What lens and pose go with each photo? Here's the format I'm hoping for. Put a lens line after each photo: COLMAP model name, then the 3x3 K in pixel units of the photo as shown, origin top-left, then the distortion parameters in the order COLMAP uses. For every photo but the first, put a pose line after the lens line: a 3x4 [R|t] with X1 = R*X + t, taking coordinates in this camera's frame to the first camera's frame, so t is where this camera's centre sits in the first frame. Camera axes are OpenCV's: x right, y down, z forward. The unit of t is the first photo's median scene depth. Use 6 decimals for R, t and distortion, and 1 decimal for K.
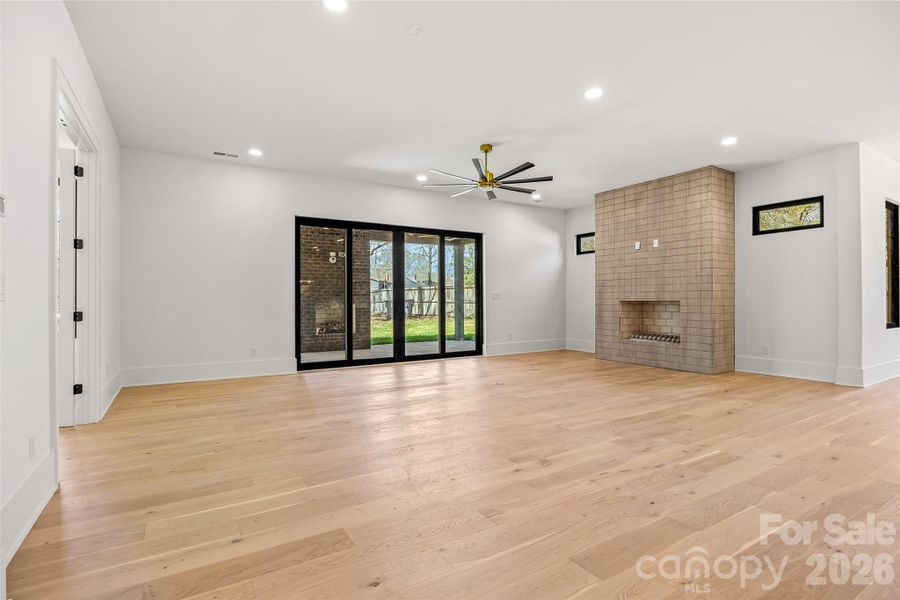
lens RADIAL K [[441.6, 0, 451.1], [0, 441.6, 299.2], [0, 0, 1]] dist [-0.003052, 0.000299]
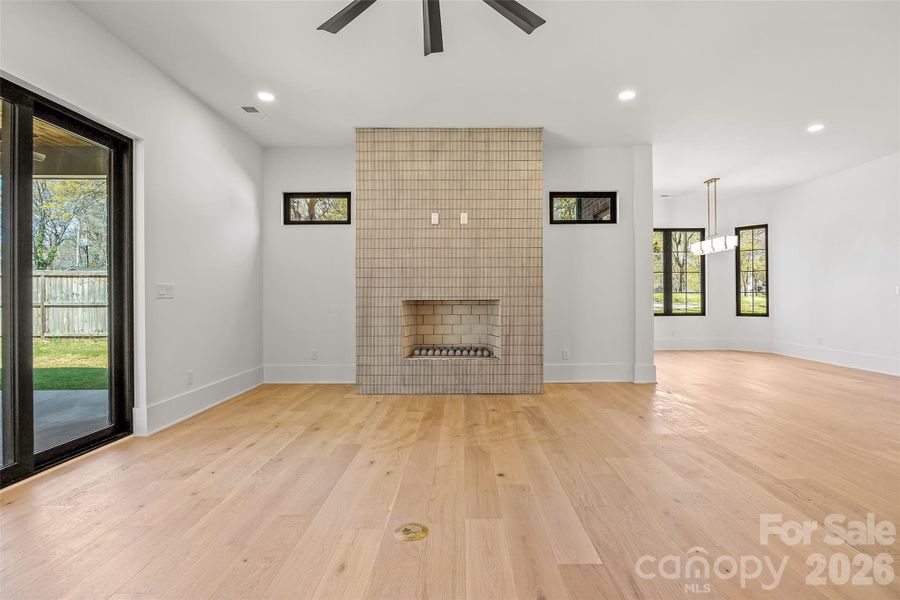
lens RADIAL K [[441.6, 0, 450.7], [0, 441.6, 296.2], [0, 0, 1]] dist [-0.003052, 0.000299]
pose [[0.527959, 0.003187, 0.849264, -0.136315], [0.003418, 0.999977, -0.005877, 0.001488], [-0.849263, 0.006006, 0.527935, 0.603338]]
